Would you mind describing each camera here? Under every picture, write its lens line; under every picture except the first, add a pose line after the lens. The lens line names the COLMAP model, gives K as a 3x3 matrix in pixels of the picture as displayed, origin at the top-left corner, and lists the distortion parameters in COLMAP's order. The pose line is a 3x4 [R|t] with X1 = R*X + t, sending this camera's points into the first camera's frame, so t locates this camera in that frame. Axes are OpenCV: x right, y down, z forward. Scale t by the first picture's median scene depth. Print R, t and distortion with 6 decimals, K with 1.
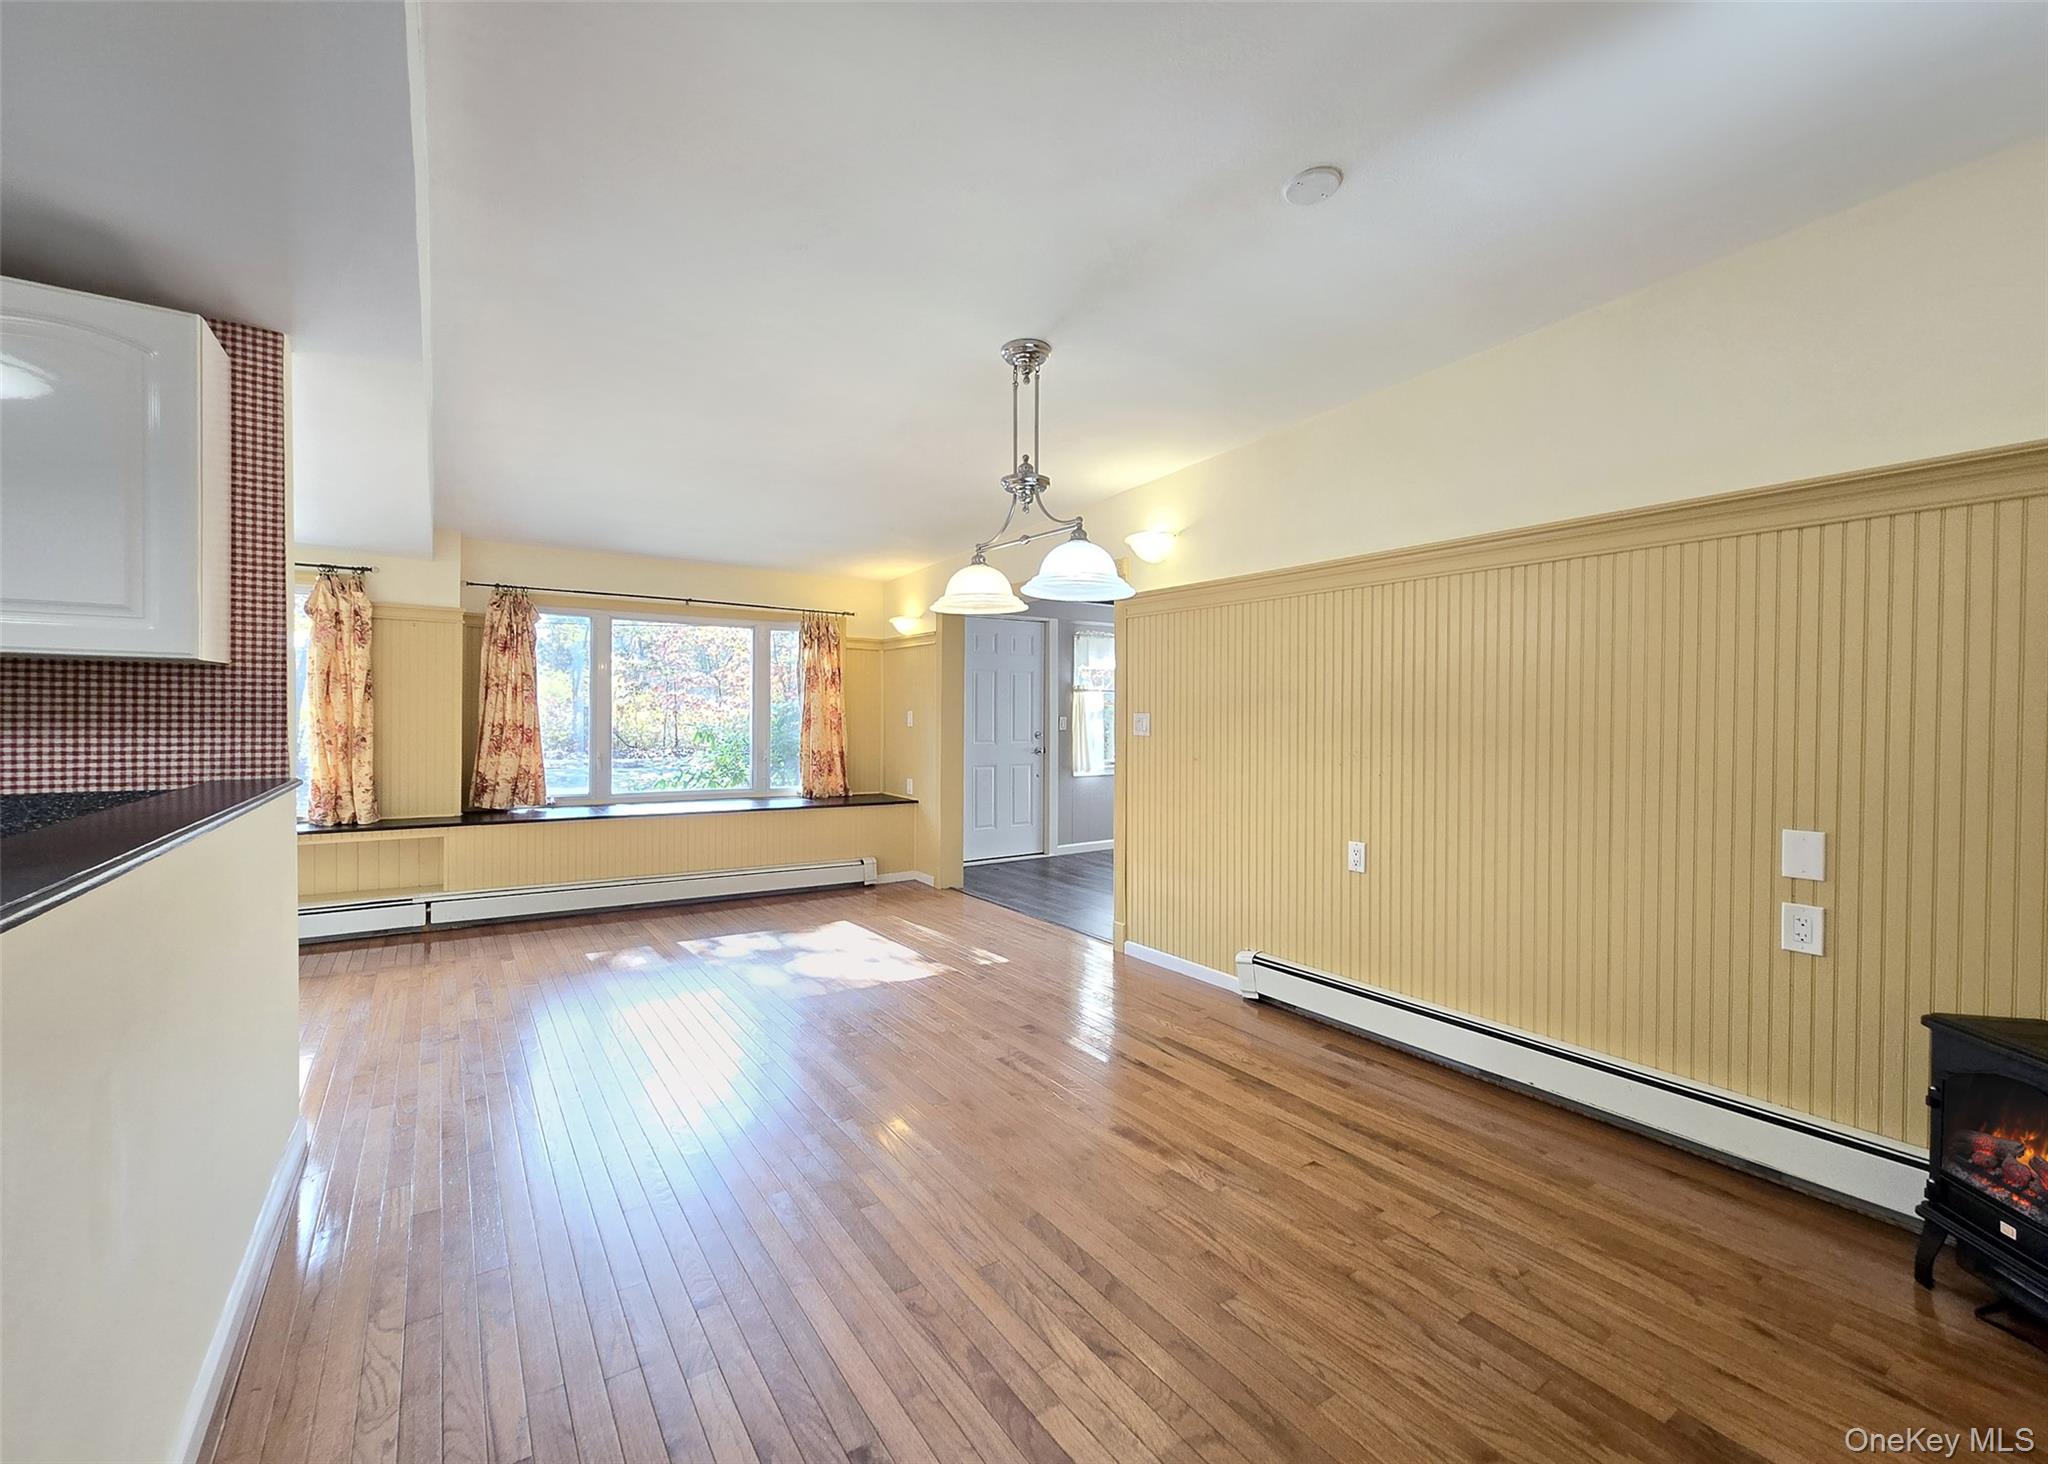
lens RADIAL K [[841.7, 0, 1020.1], [0, 841.7, 728.9], [0, 0, 1]] dist [-0.001977, 0.000250]
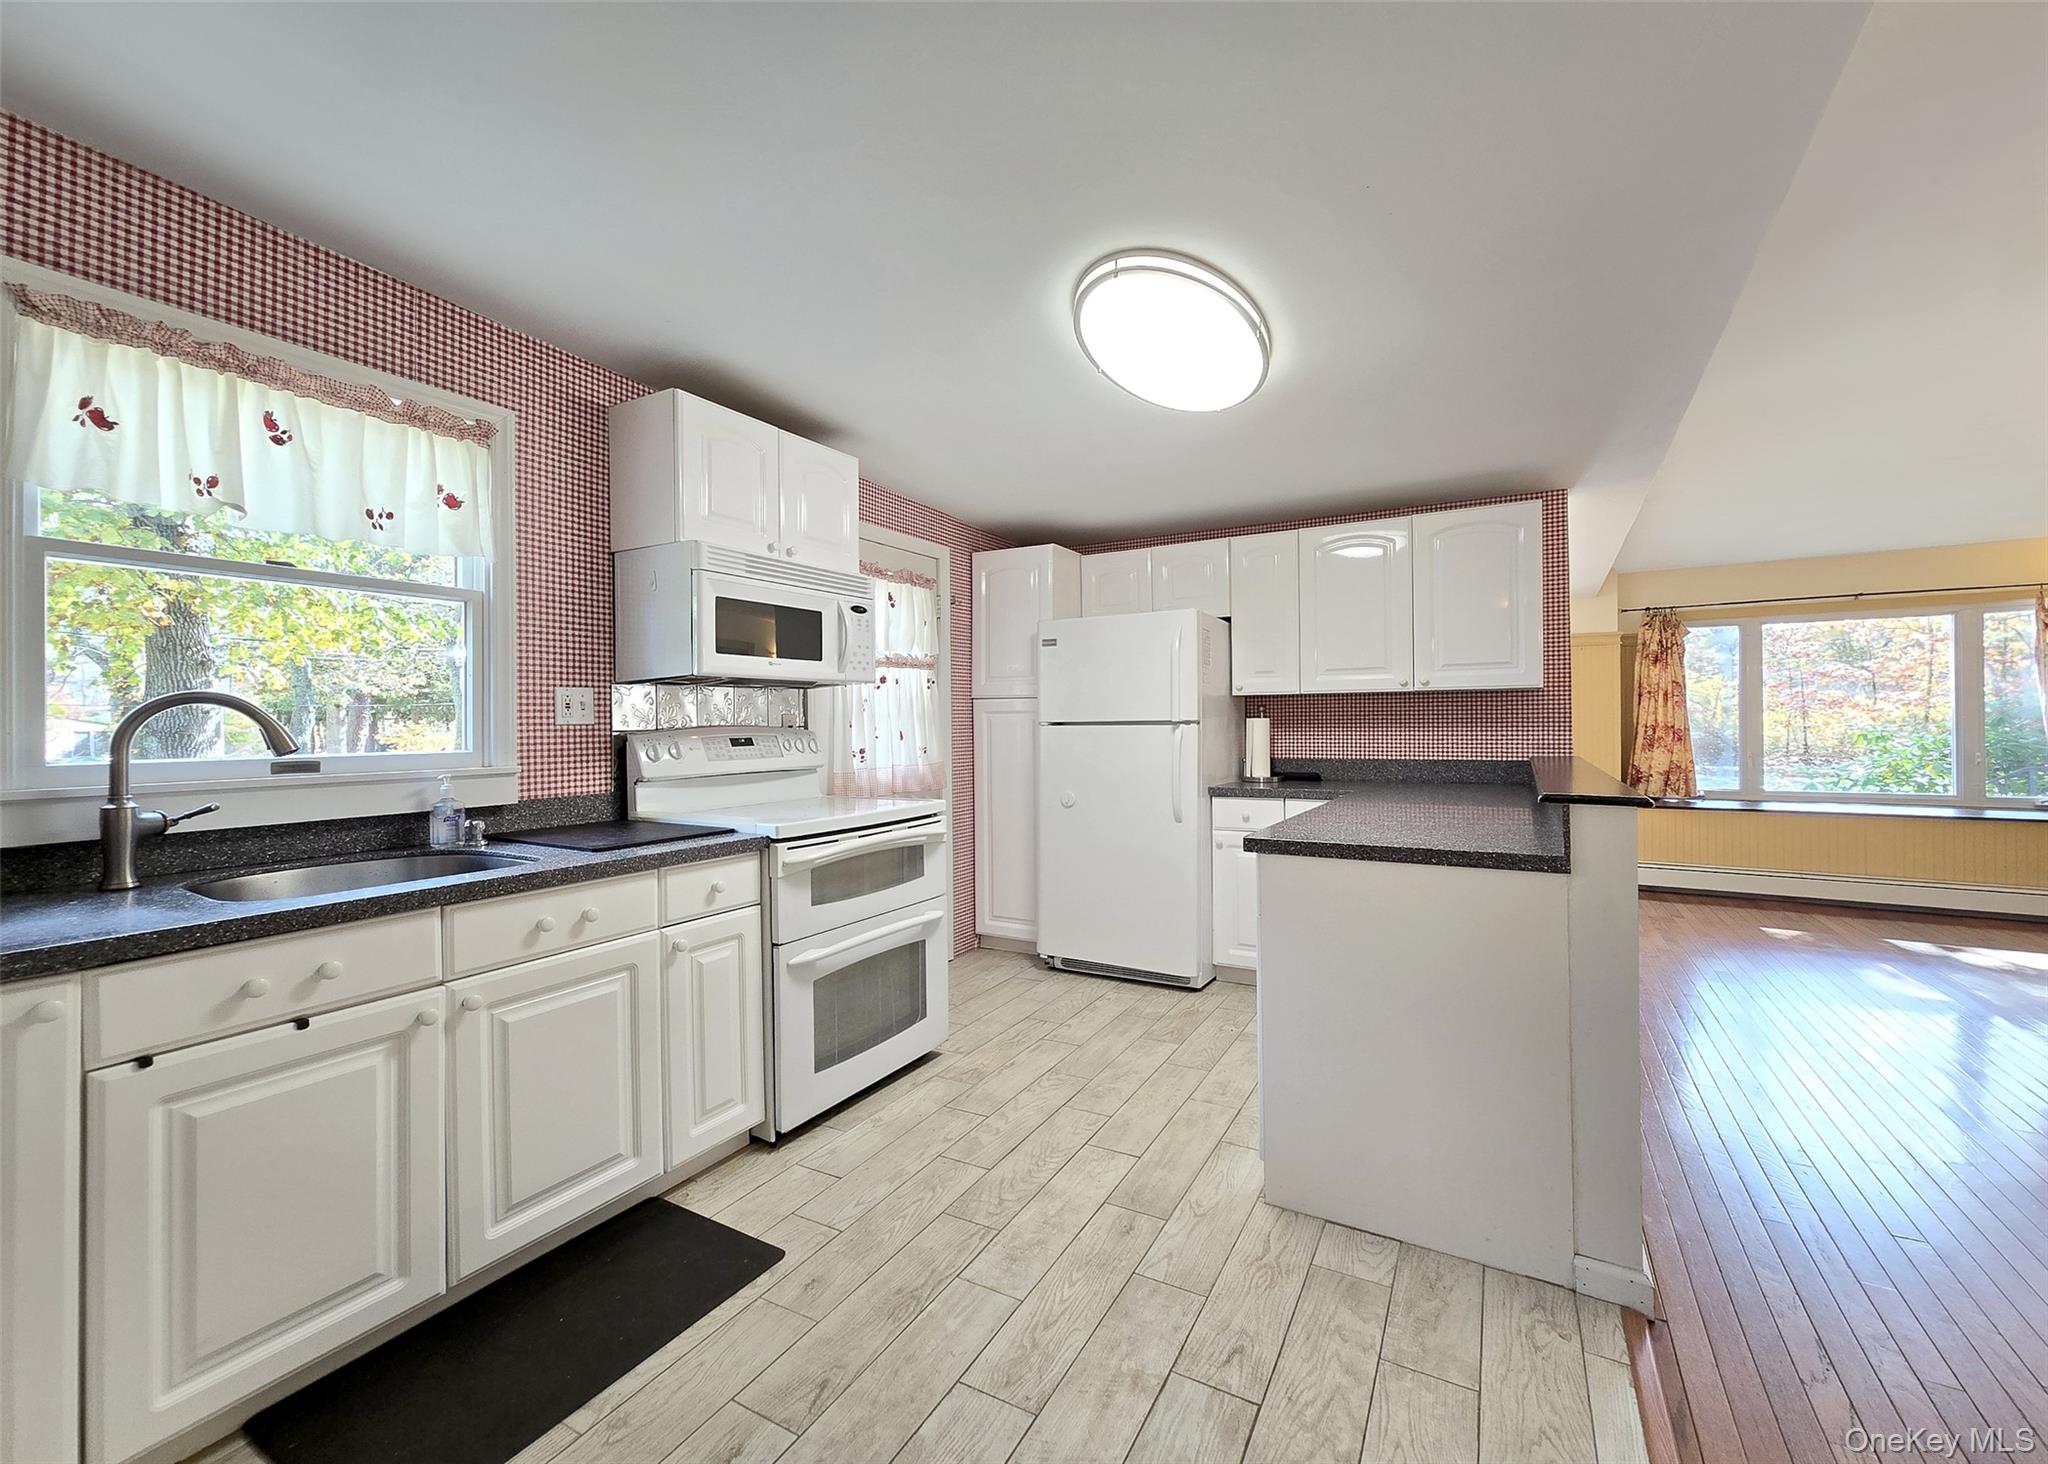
lens RADIAL K [[841.7, 0, 1012.6], [0, 841.7, 729.5], [0, 0, 1]] dist [-0.001977, 0.000250]
pose [[0.424255, -0.007358, -0.905513, 0.071518], [0.001405, 0.999971, -0.007467, 0.007639], [0.905542, 0.001896, 0.424253, -0.315801]]
